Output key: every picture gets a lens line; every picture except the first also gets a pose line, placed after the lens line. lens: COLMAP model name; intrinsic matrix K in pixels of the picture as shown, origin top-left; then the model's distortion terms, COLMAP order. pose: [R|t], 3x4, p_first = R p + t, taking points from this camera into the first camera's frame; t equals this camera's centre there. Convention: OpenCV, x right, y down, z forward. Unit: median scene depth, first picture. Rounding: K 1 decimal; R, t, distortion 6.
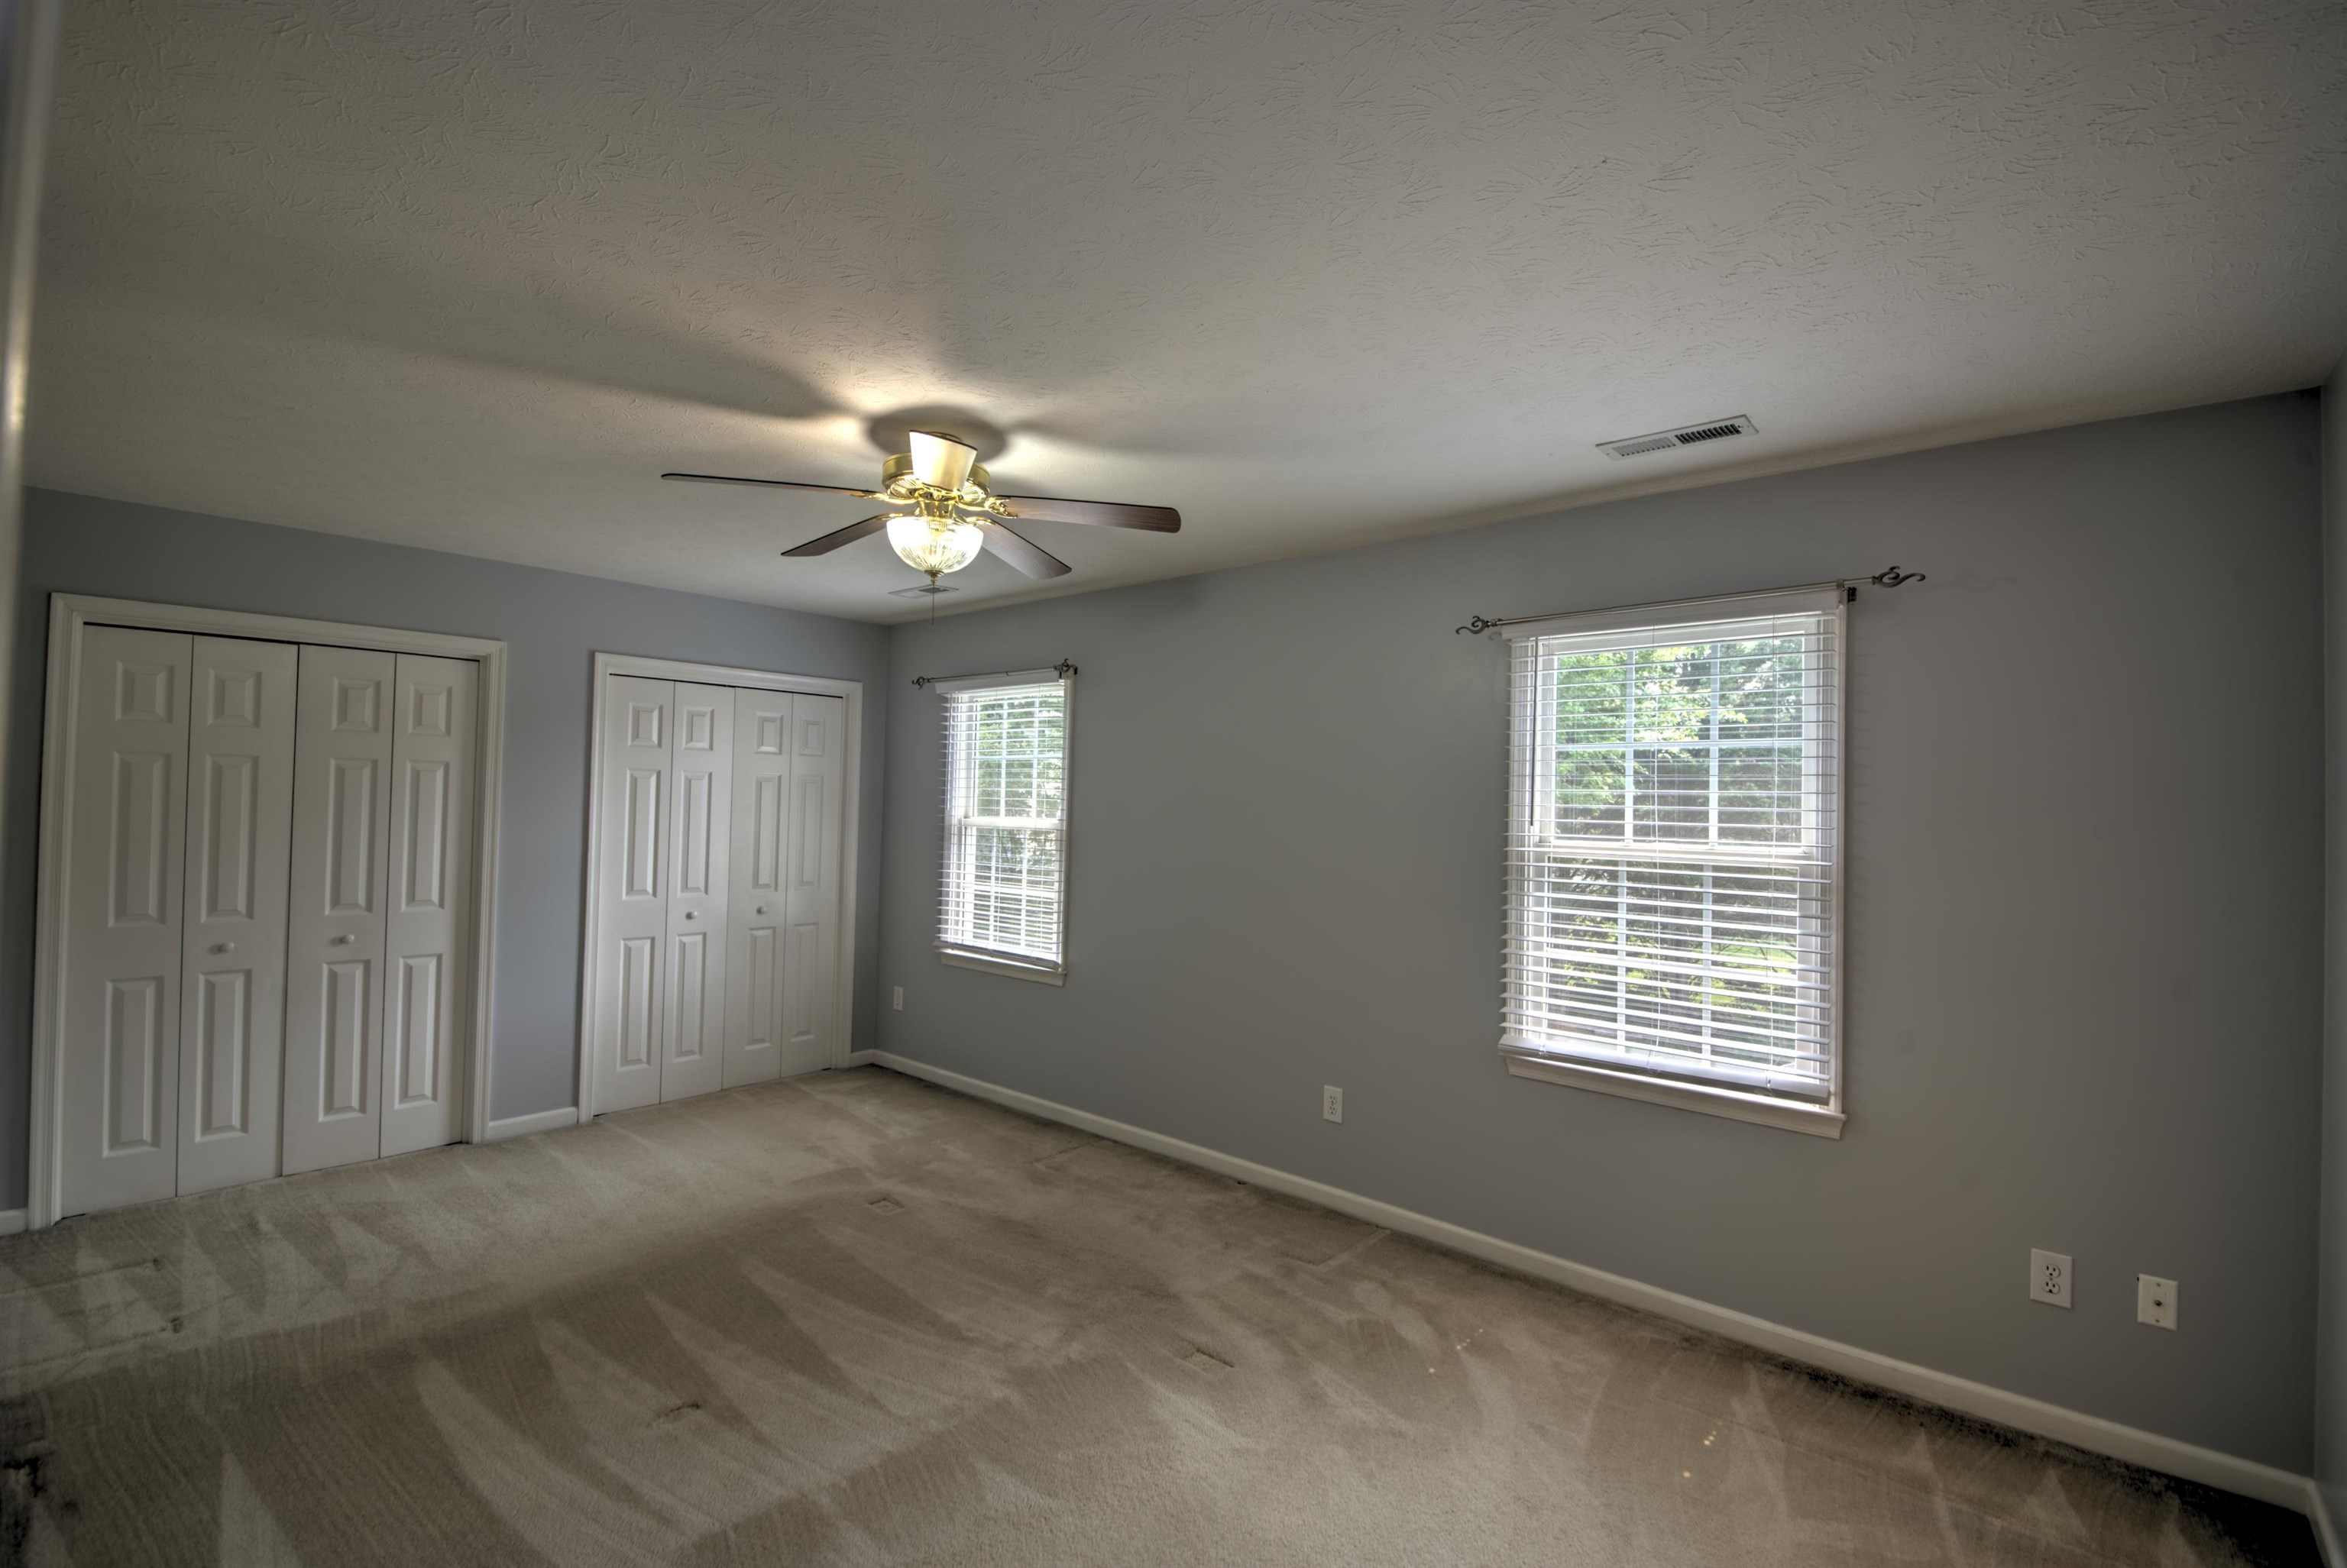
lens RADIAL K [[1018.0, 0, 1181.8], [0, 1018.0, 799.4], [0, 0, 1]] dist [0.038861, -0.023545]
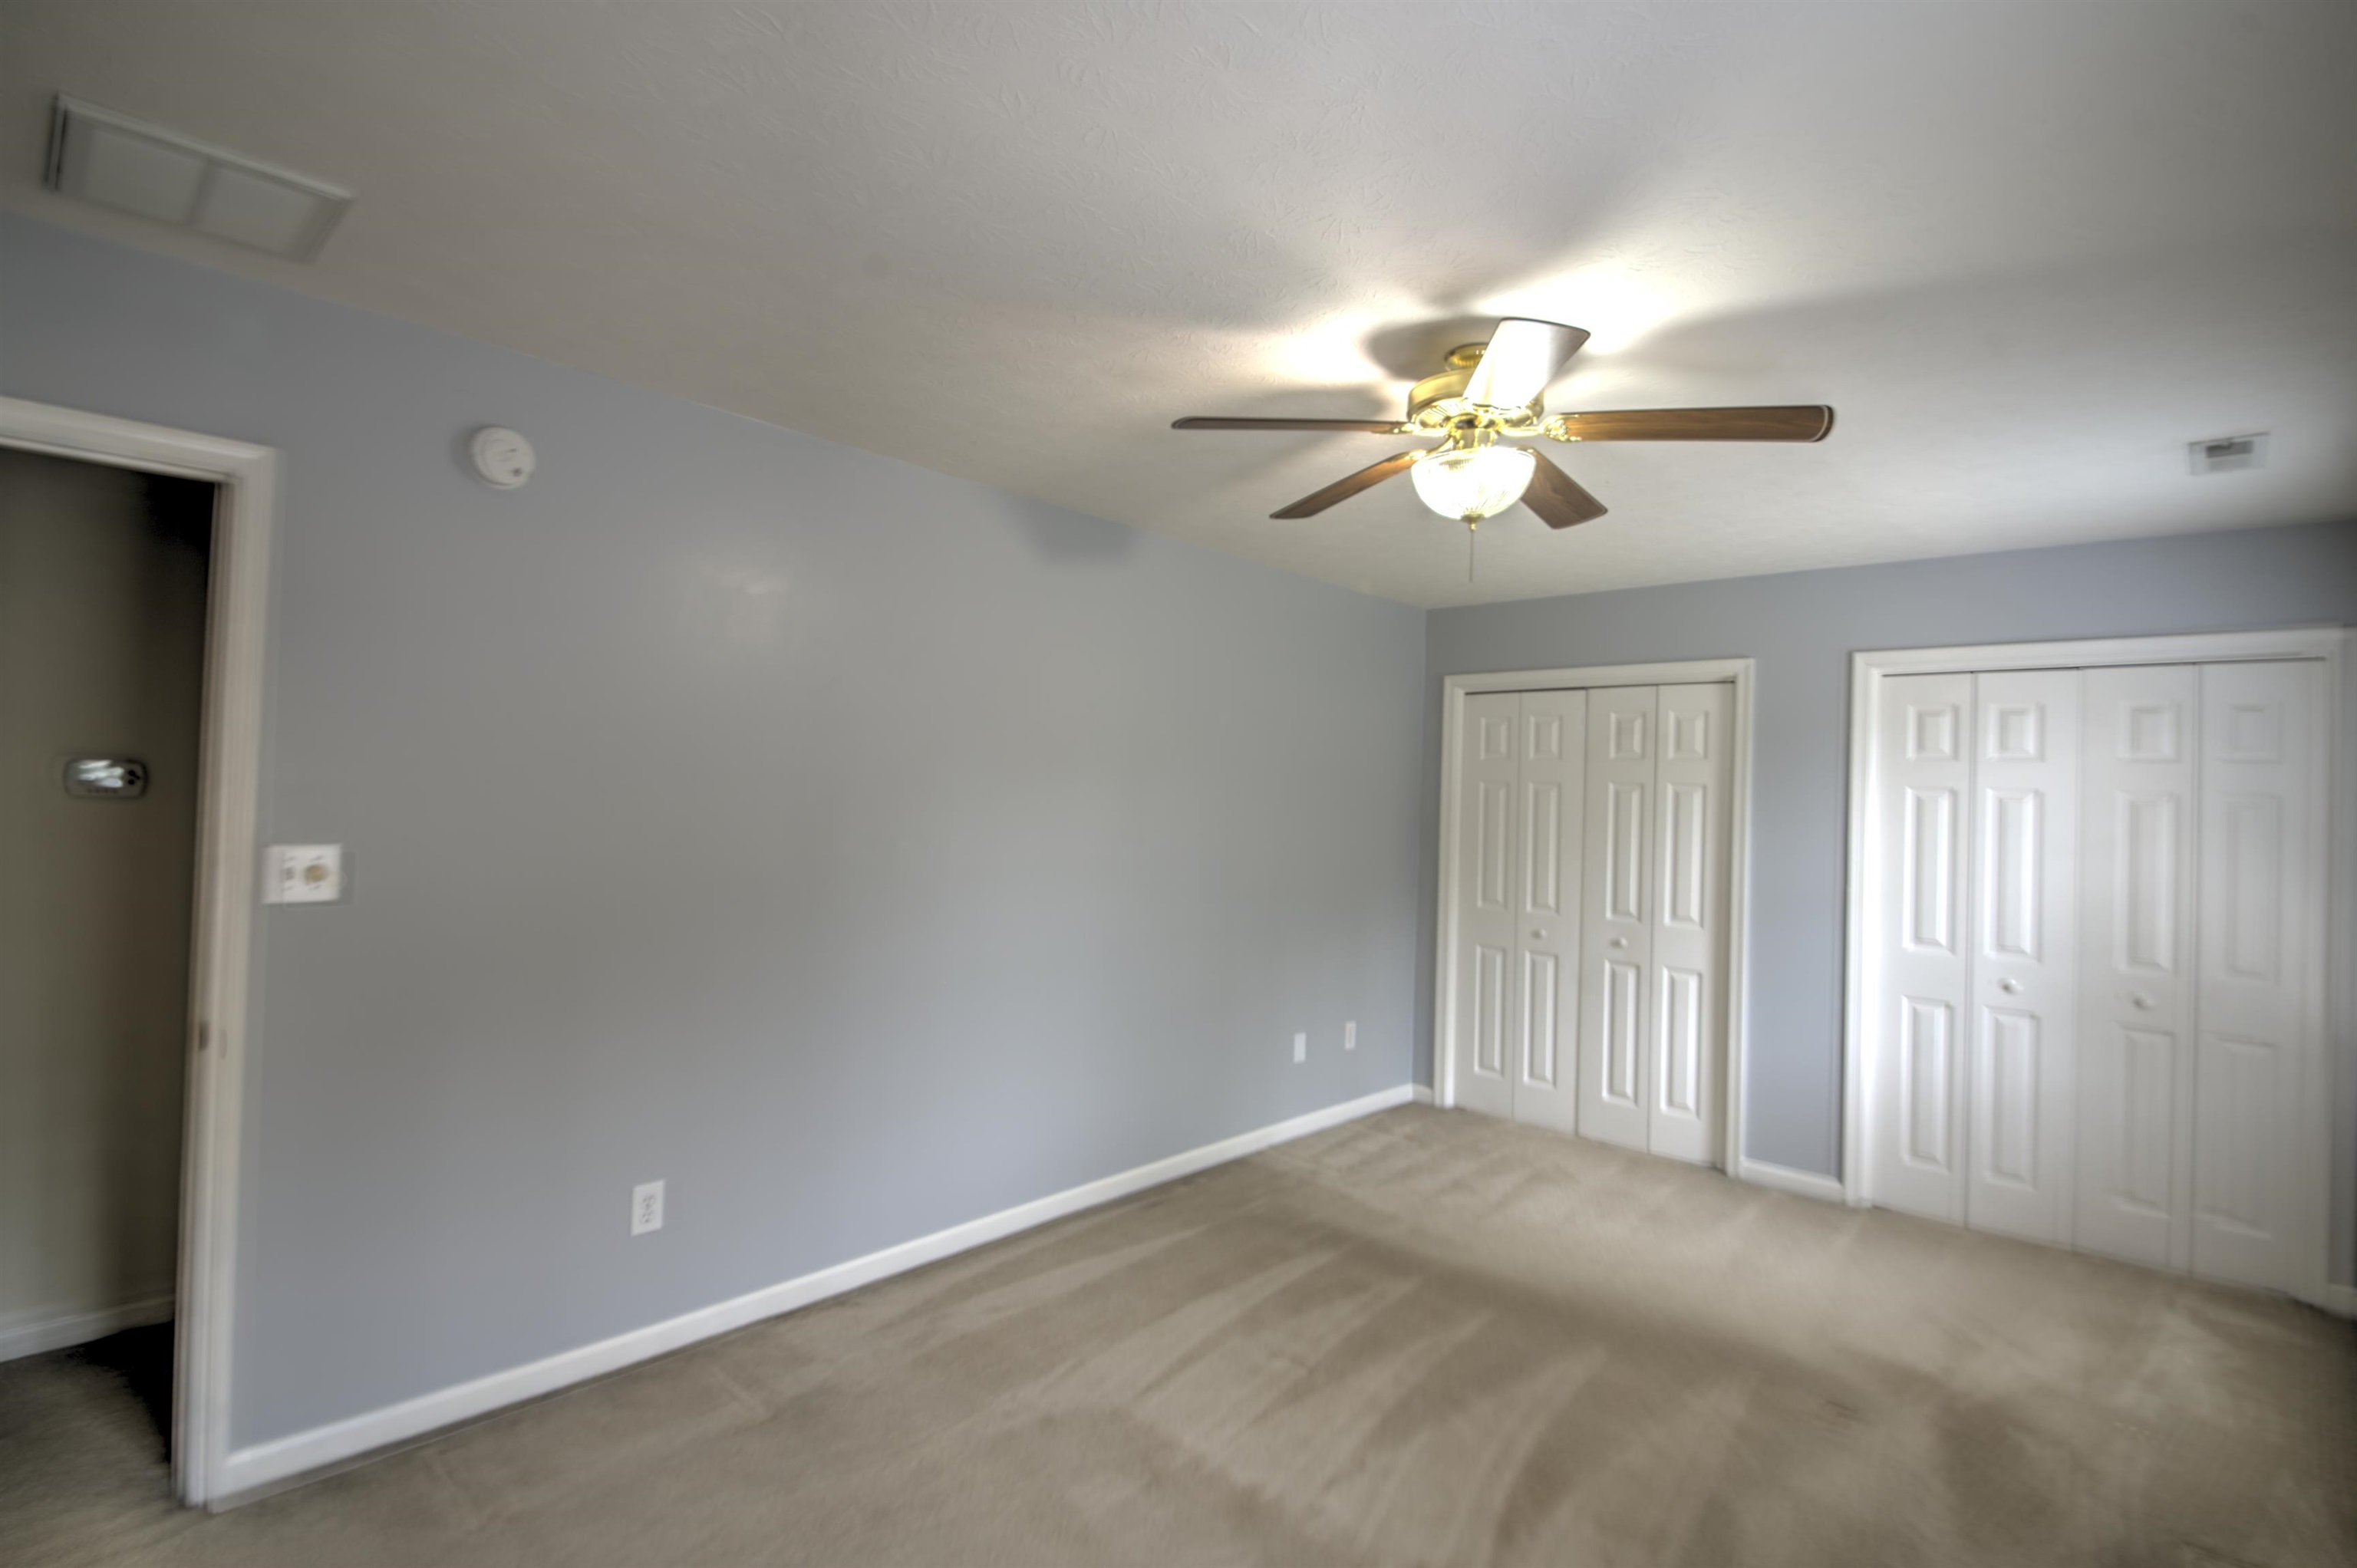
lens RADIAL K [[1115.5, 0, 1178.5], [0, 1115.5, 784.0], [0, 0, 1]] dist [0.052016, -0.043688]
pose [[-0.001477, -0.031559, -0.999501, 0.431141], [-0.031758, 0.998999, -0.031496, 0.015916], [0.999495, 0.031695, -0.002478, 0.520718]]
